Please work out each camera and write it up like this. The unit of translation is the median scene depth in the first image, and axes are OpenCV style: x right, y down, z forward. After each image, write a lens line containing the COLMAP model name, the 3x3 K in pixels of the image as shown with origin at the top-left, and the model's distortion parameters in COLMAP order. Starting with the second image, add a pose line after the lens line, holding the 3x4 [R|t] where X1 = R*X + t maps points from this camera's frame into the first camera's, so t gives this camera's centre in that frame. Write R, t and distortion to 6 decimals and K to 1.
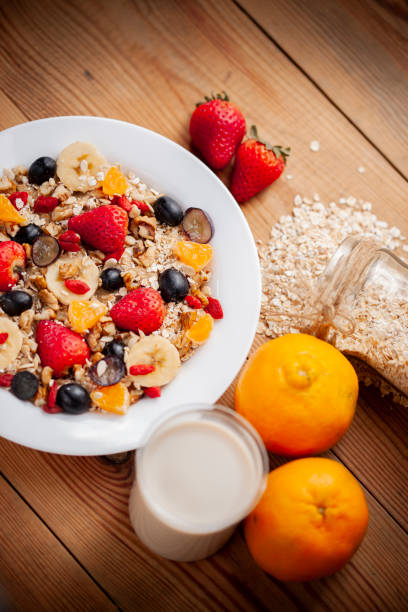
lens RADIAL K [[1891.5, 0, 204.0], [0, 1891.5, 306.0], [0, 0, 1]] dist [-0.162203, -1.474804]
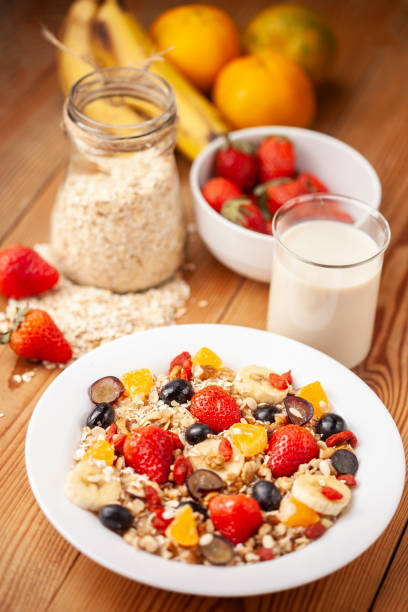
lens RADIAL K [[1891.5, 0, 204.0], [0, 1891.5, 306.0], [0, 0, 1]] dist [-0.162203, -1.474804]
pose [[-0.397162, -0.691854, 0.602993, -0.580695], [0.814713, 0.036685, 0.578703, -0.567162], [-0.422499, 0.721105, 0.549093, 0.423572]]
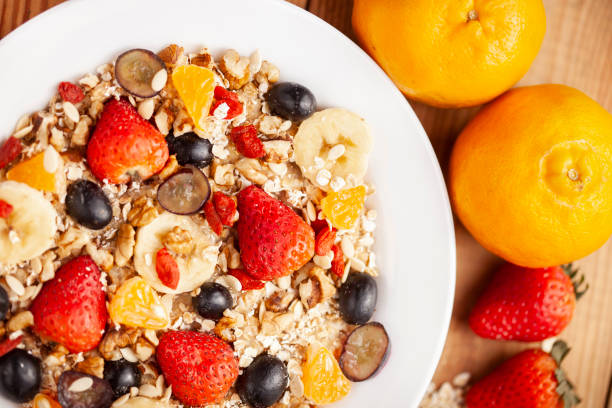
lens RADIAL K [[1891.5, 0, 306.0], [0, 1891.5, 204.0], [0, 0, 1]] dist [-0.162203, -1.474804]
pose [[0.587565, 0.807642, 0.049819, -0.087769], [-0.801073, 0.571886, 0.176716, -0.169045], [0.114233, -0.143741, 0.983000, 0.384592]]
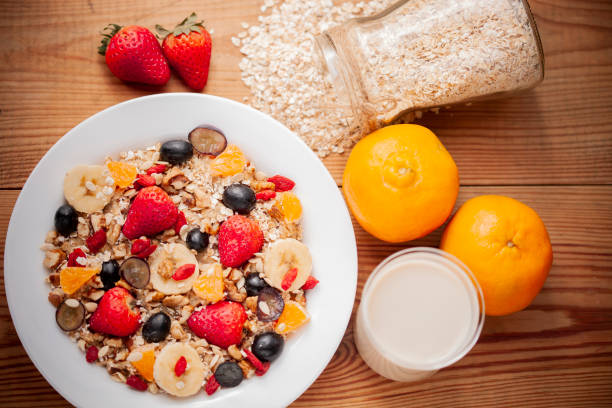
lens RADIAL K [[1891.5, 0, 306.0], [0, 1891.5, 204.0], [0, 0, 1]] dist [-0.162203, -1.474804]
pose [[0.651986, -0.754163, 0.078438, -0.075603], [0.711332, 0.644194, 0.281105, -0.272779], [-0.262529, -0.127481, 0.956466, 0.004105]]
